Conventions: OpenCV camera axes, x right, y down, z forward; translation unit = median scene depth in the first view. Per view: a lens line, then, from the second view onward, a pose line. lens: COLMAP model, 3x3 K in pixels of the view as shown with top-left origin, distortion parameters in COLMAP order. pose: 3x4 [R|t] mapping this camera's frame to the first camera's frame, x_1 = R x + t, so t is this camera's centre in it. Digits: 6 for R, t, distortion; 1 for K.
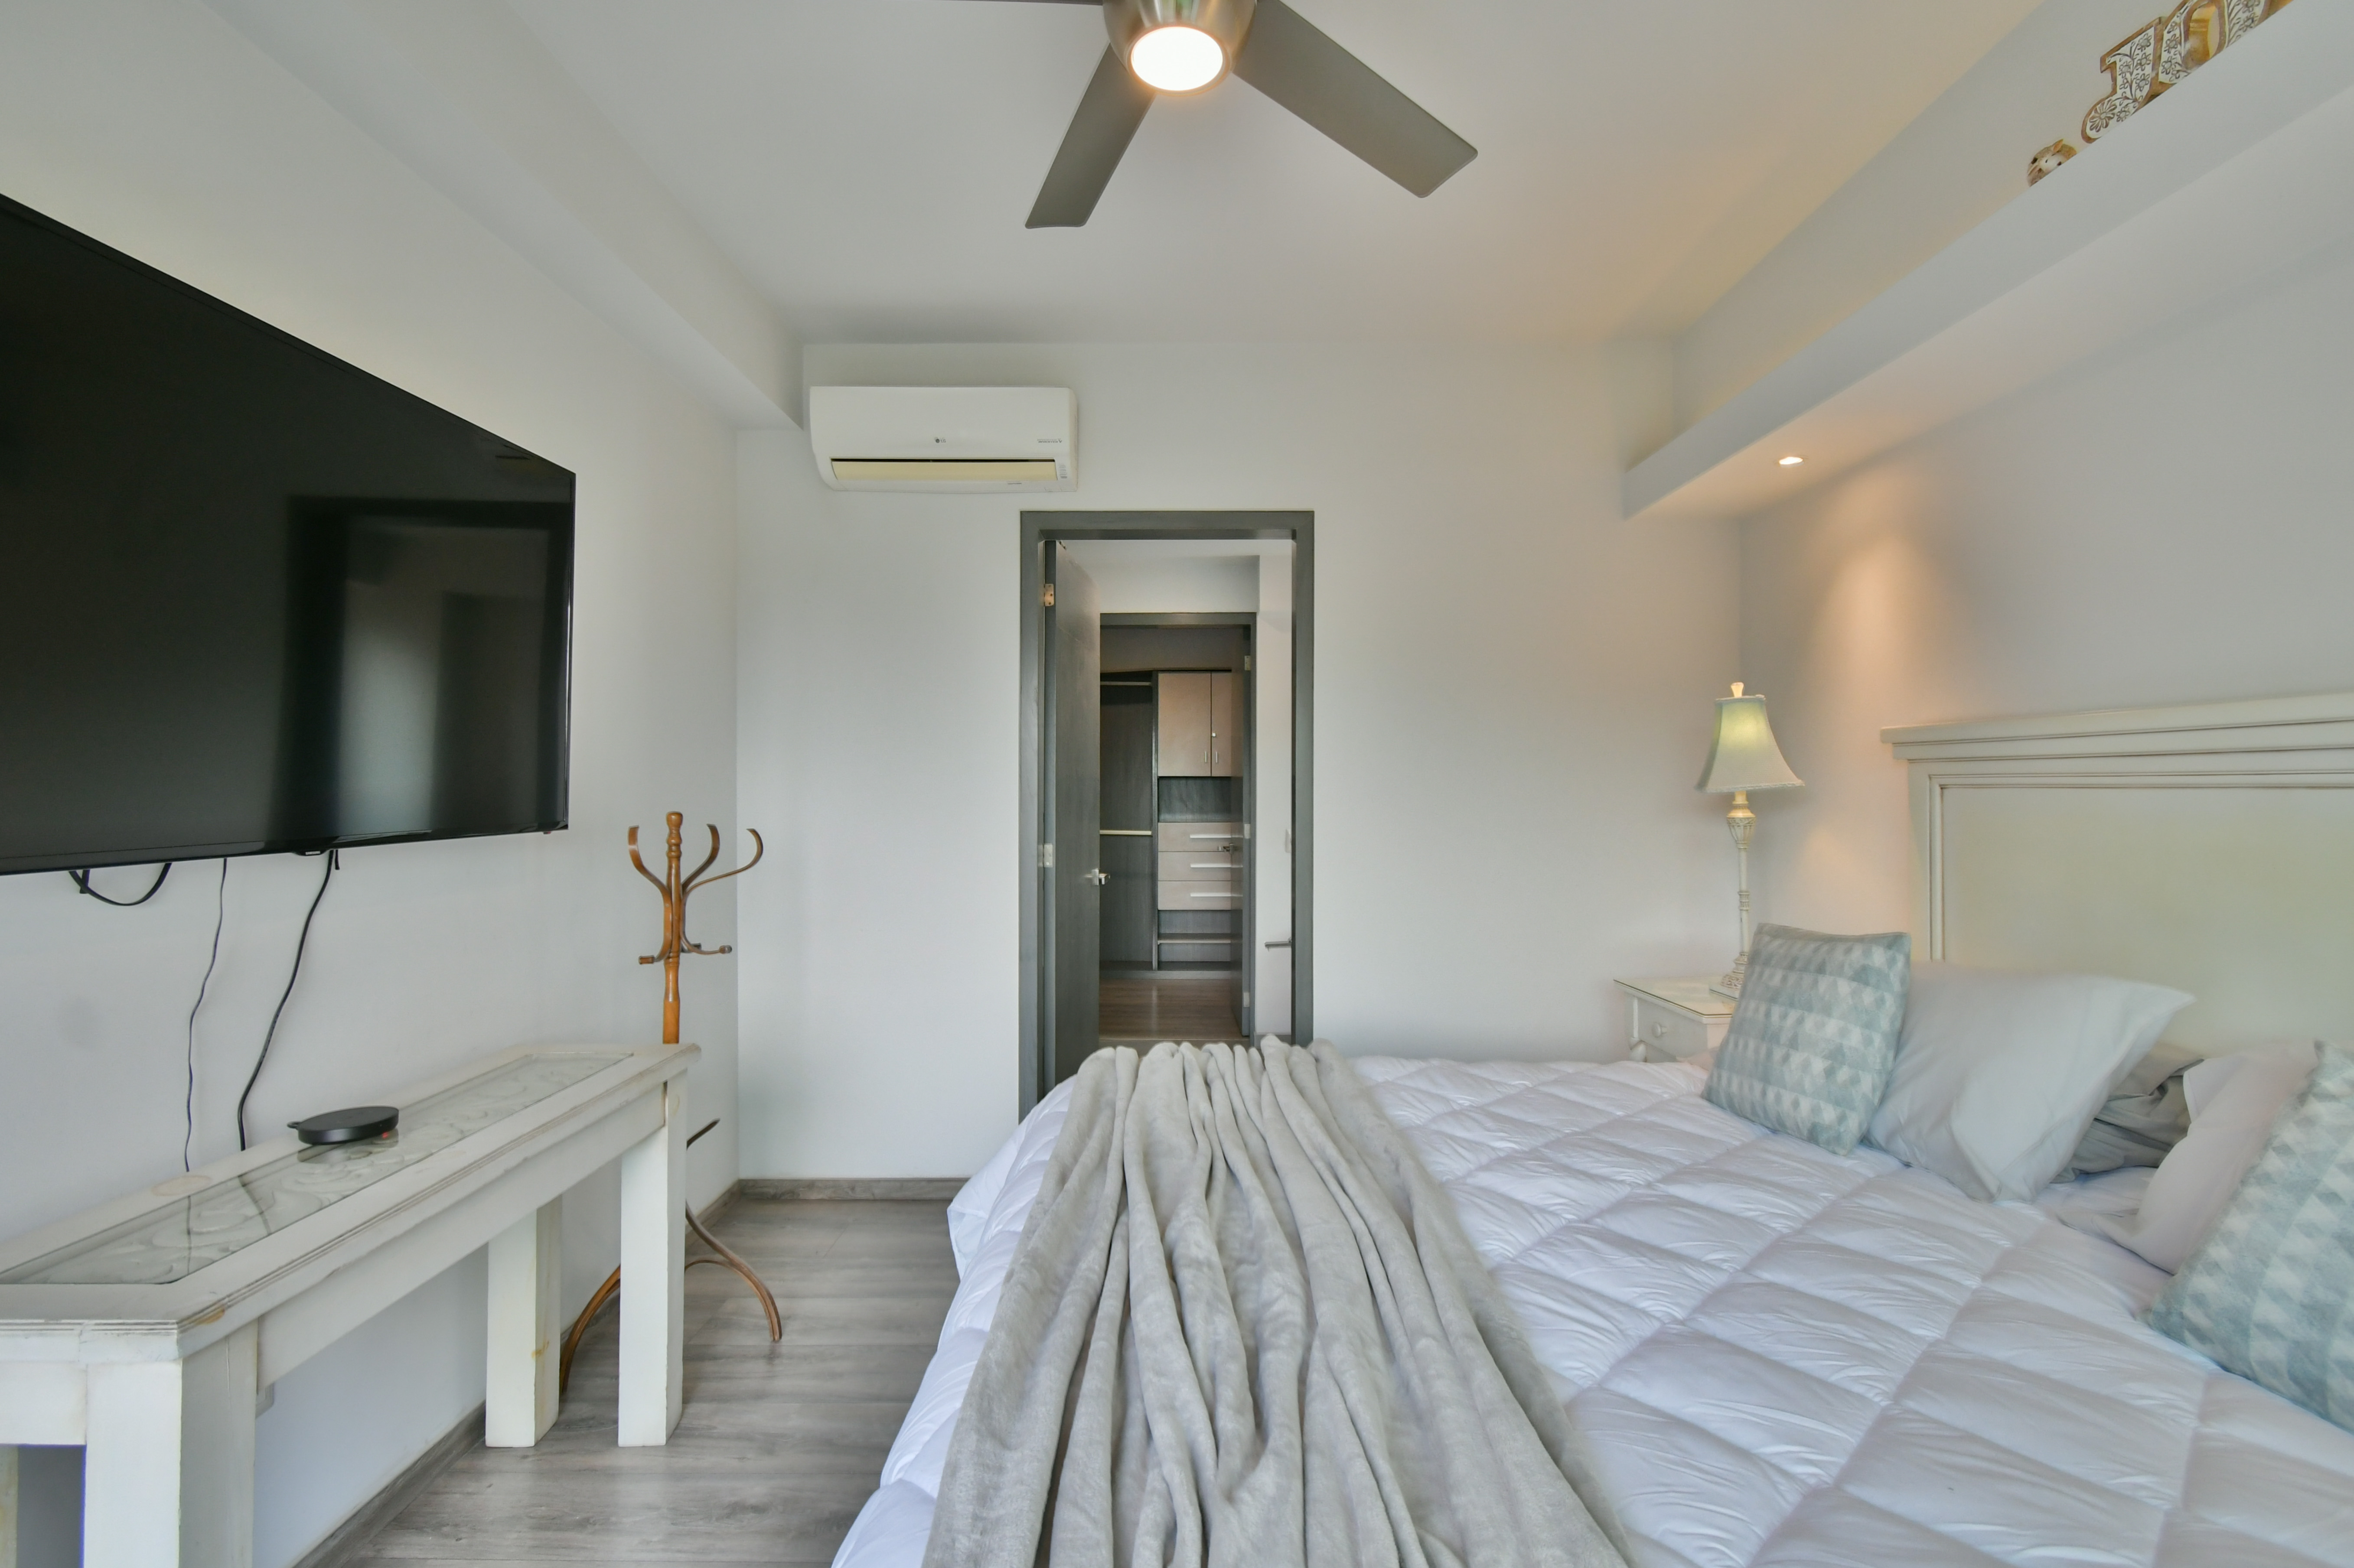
lens RADIAL K [[1041.3, 0, 1180.2], [0, 1041.3, 776.8], [0, 0, 1]] dist [0.004961, -0.001878]
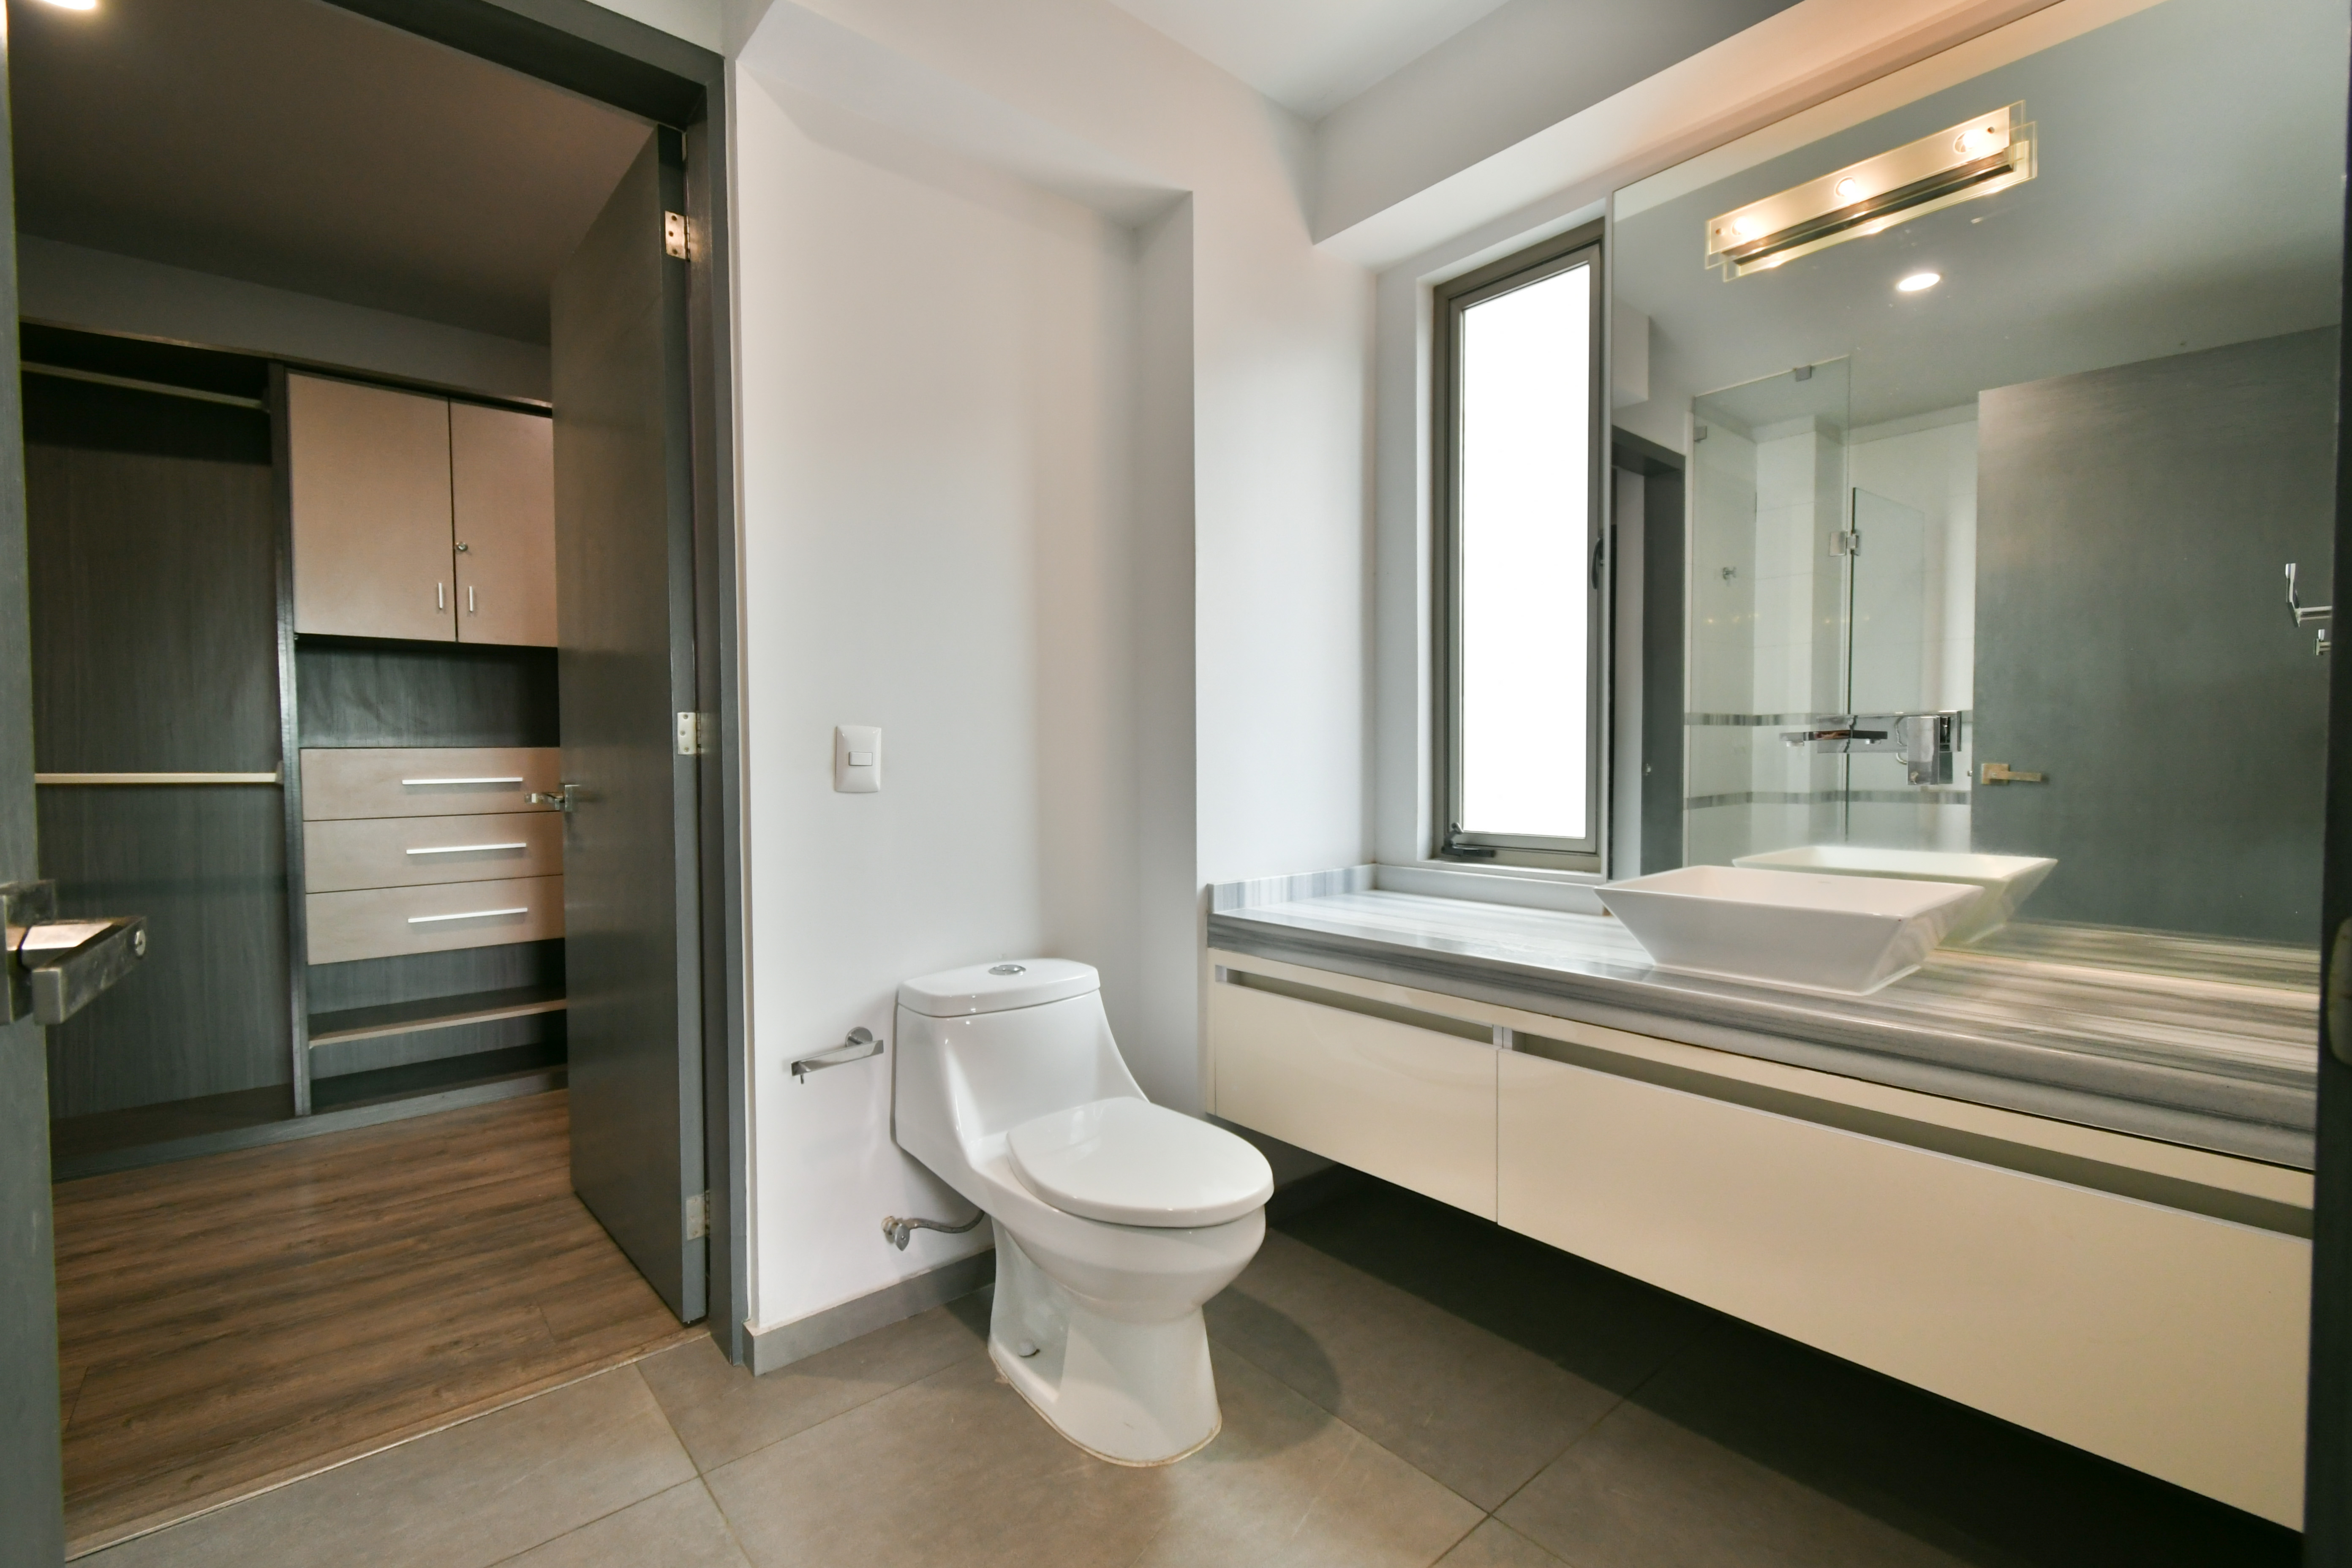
lens RADIAL K [[1040.6, 0, 1170.7], [0, 1040.6, 808.3], [0, 0, 1]] dist [0.004961, -0.001878]
pose [[0.761962, -0.022104, 0.647245, -0.097053], [-0.013364, 0.998668, 0.049838, 0.155564], [-0.647484, -0.046625, 0.760651, 1.741611]]
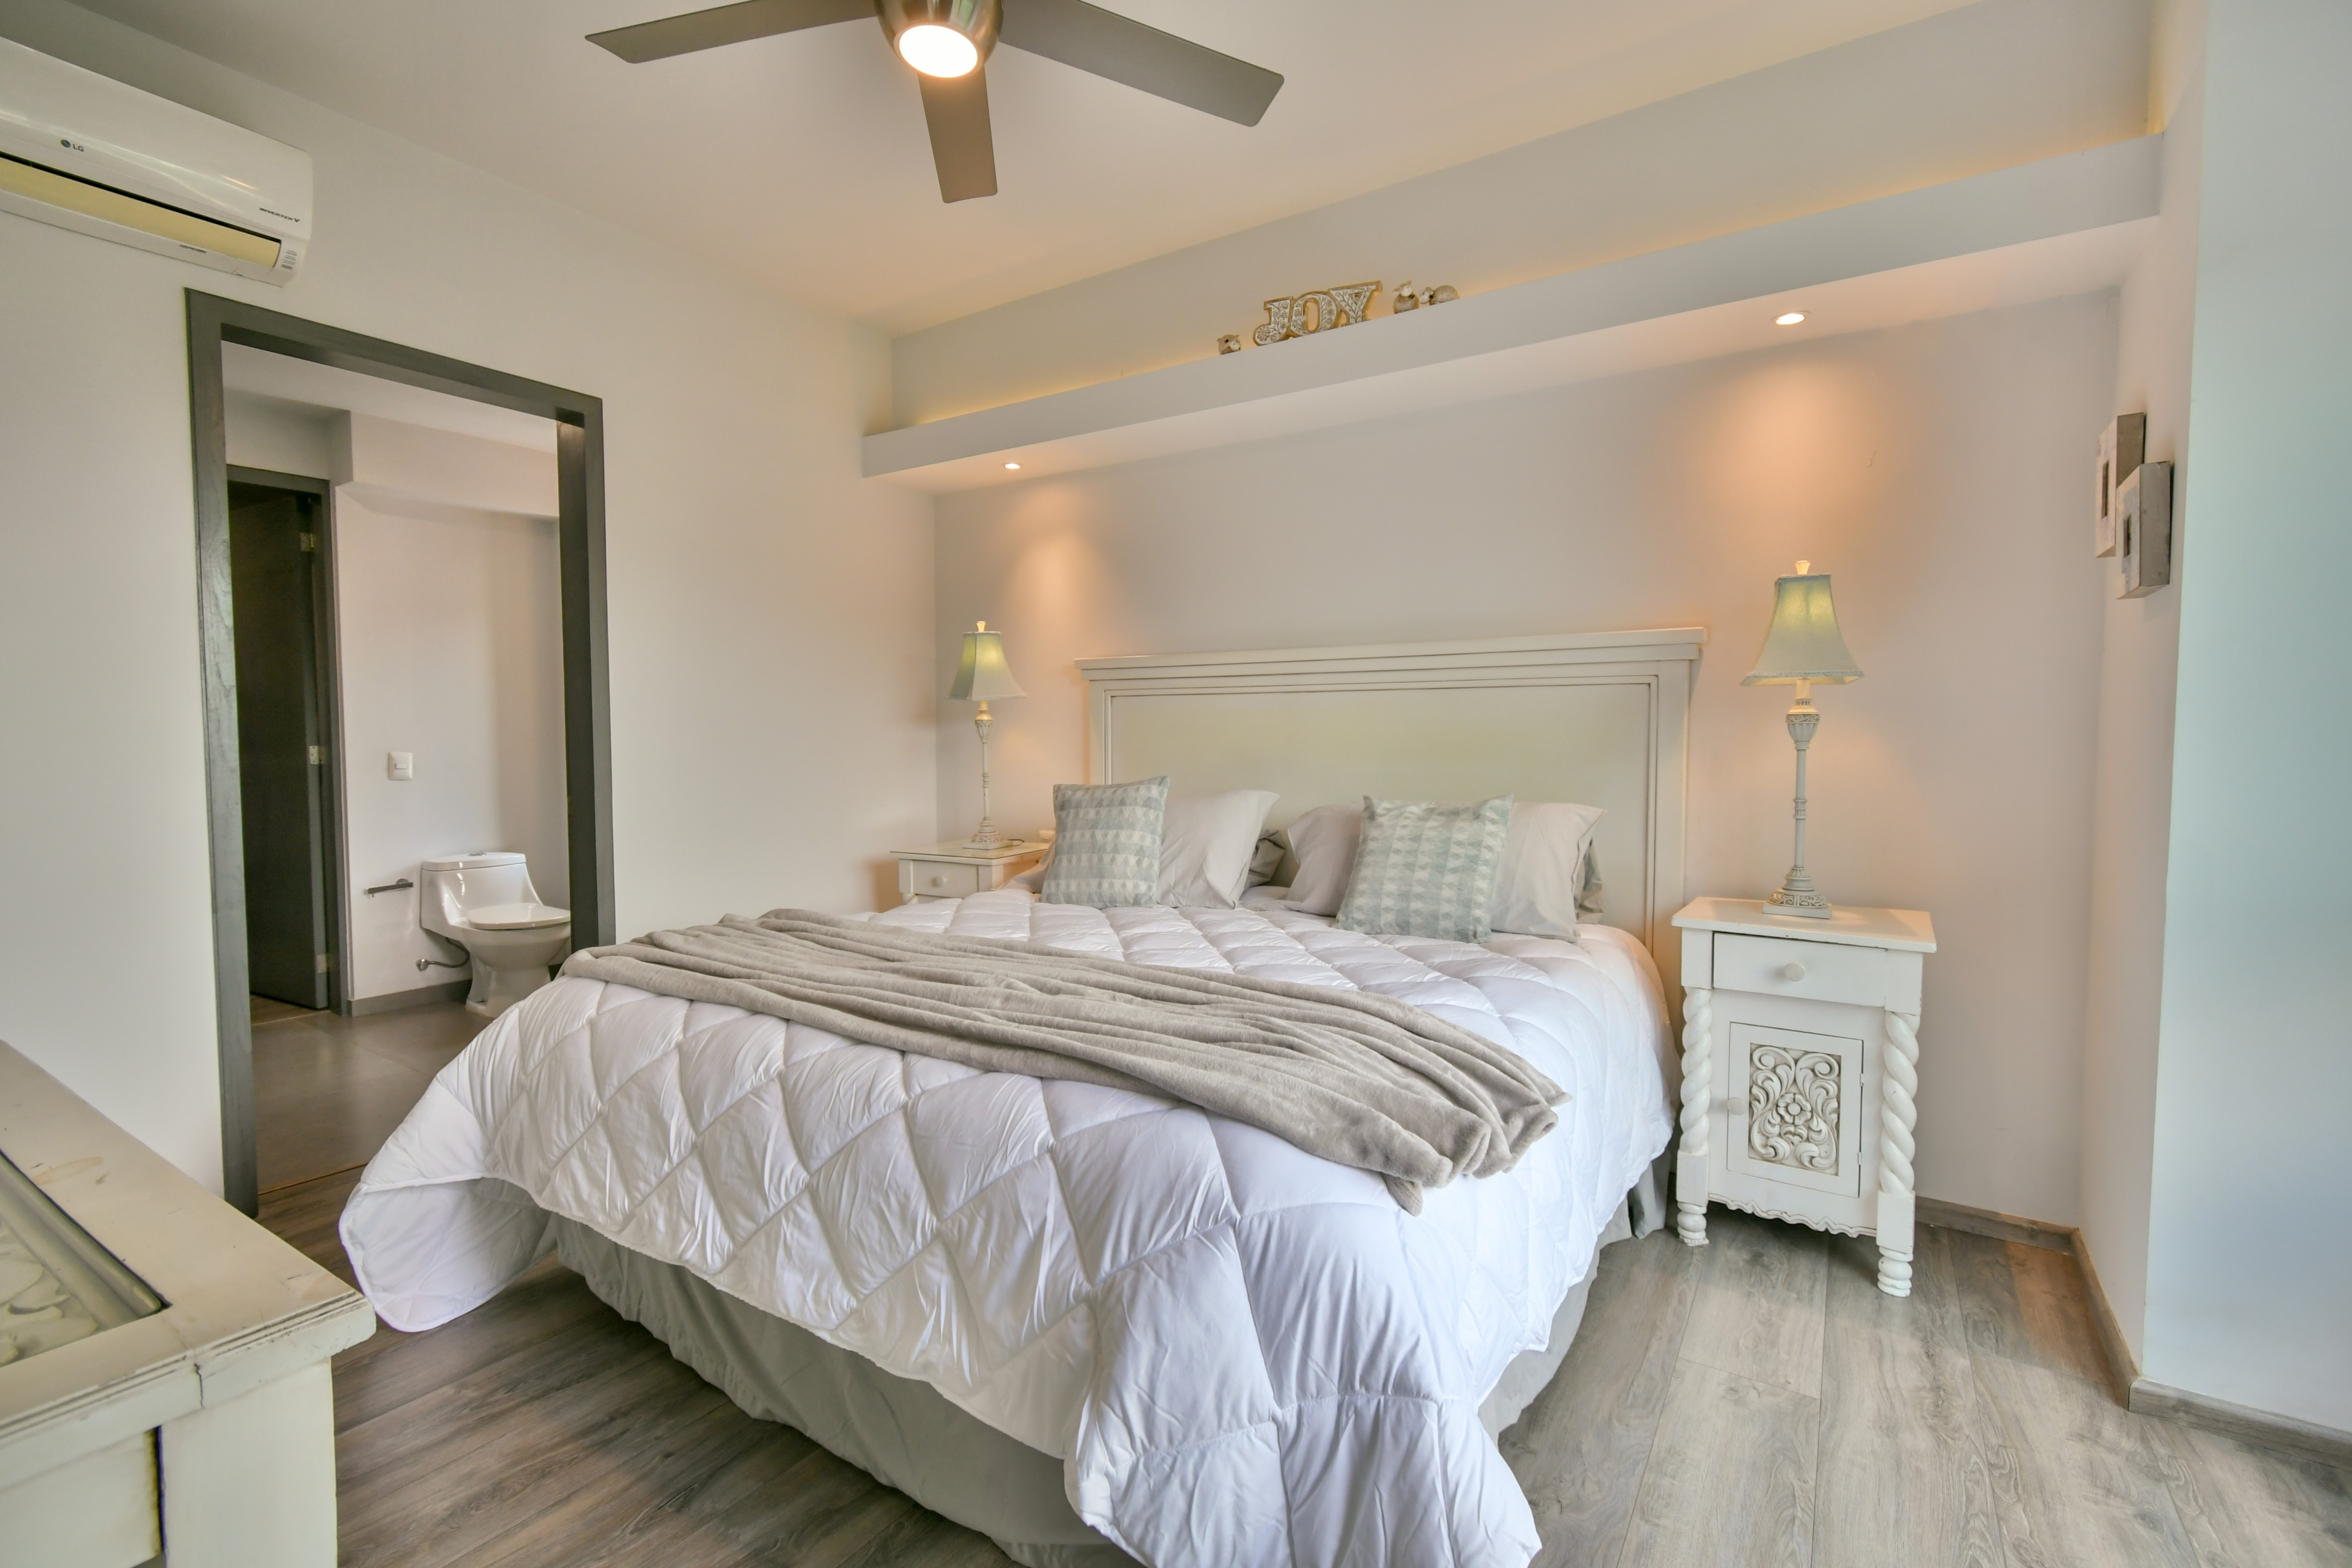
lens RADIAL K [[1040.6, 0, 1145.2], [0, 1040.6, 774.7], [0, 0, 1]] dist [0.004961, -0.001878]
pose [[0.558411, -0.030356, 0.829009, -0.660685], [-0.010117, 0.999007, 0.043395, 0.068199], [-0.829503, -0.032619, 0.557549, 0.079194]]
